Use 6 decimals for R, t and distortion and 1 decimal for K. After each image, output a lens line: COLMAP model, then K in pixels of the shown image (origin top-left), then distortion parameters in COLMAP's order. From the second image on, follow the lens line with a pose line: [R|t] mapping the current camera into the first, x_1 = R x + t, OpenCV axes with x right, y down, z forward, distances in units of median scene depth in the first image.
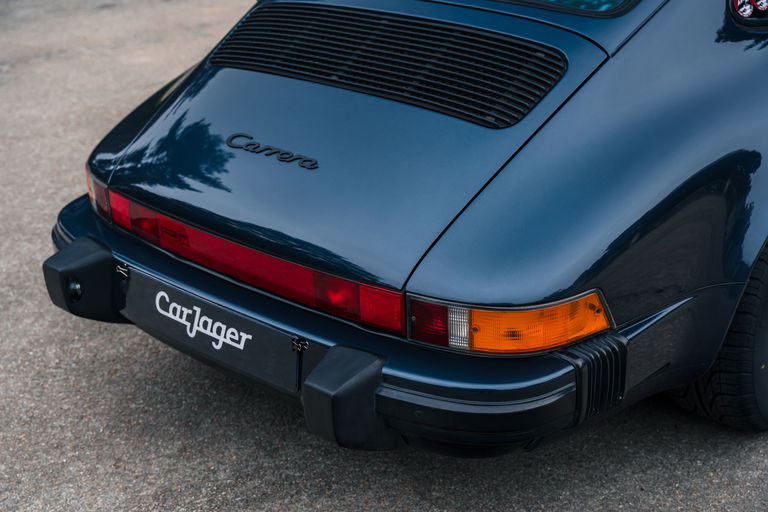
lens RADIAL K [[1088.6, 0, 383.6], [0, 1088.6, 253.5], [0, 0, 1]] dist [-0.004651, 0.000000]
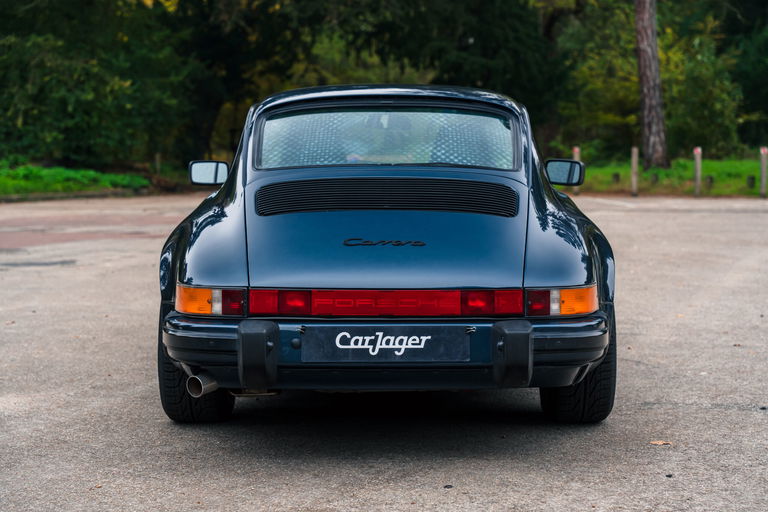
lens RADIAL K [[1447.1, 0, 383.3], [0, 1447.1, 255.7], [0, 0, 1]] dist [0.008316, 0.000000]
pose [[0.749798, 0.002003, 0.661664, -1.535954], [0.247797, 0.926371, -0.283608, 0.535734], [-0.613514, 0.376607, 0.694095, -0.481632]]
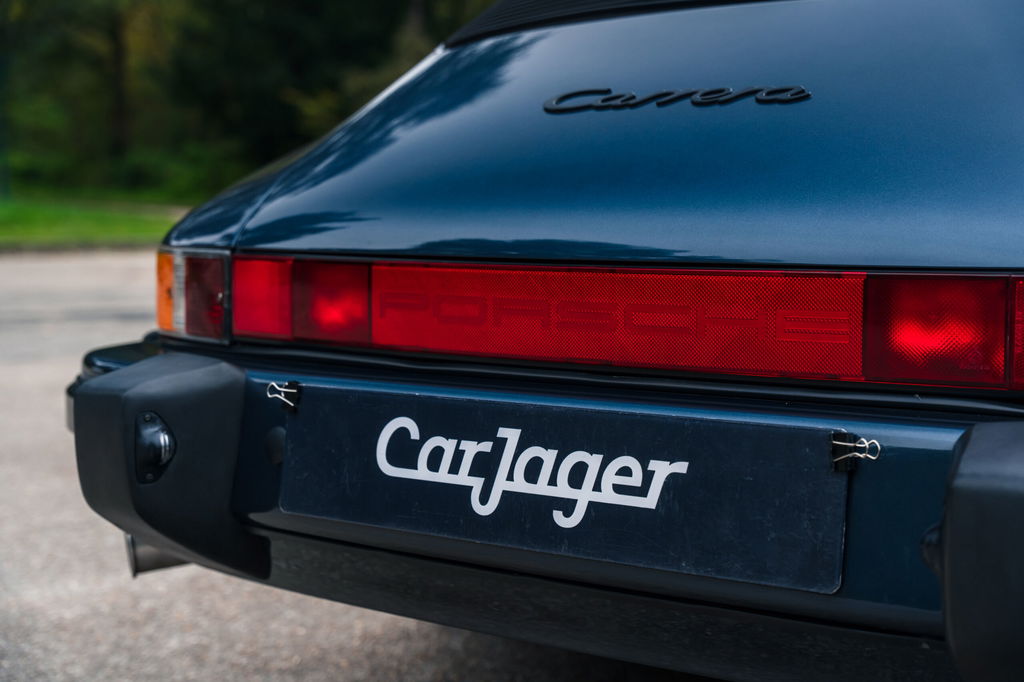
lens RADIAL K [[1553.3, 0, 511.8], [0, 1553.3, 340.7], [0, 0, 1]] dist [0.043561, 0.000000]
pose [[0.994978, 0.029571, 0.095626, -0.224849], [0.004698, 0.940512, -0.339727, 0.209636], [-0.099984, 0.338470, 0.935650, 0.464371]]
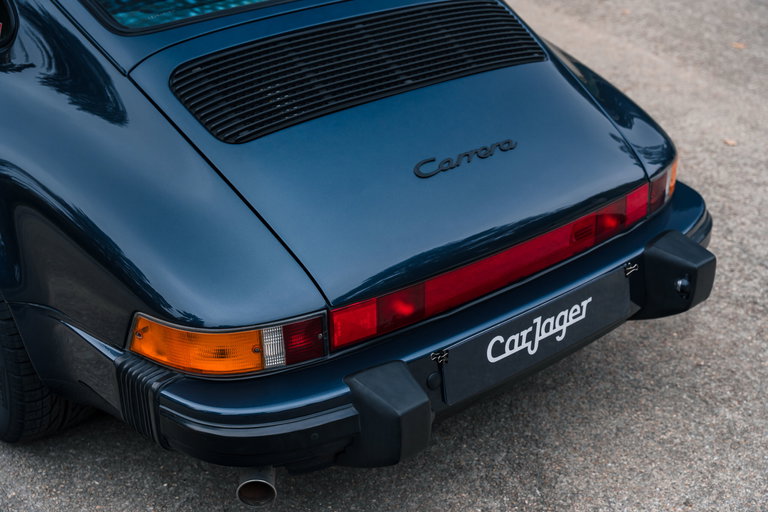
lens RADIAL K [[1044.2, 0, 384.5], [0, 1044.2, 253.9], [0, 0, 1]] dist [0.067713, 0.000000]
pose [[0.164664, -0.406736, 0.898583, -1.010940], [0.424827, 0.851433, 0.307545, -0.345301], [-0.890173, 0.331101, 0.312993, 0.808435]]
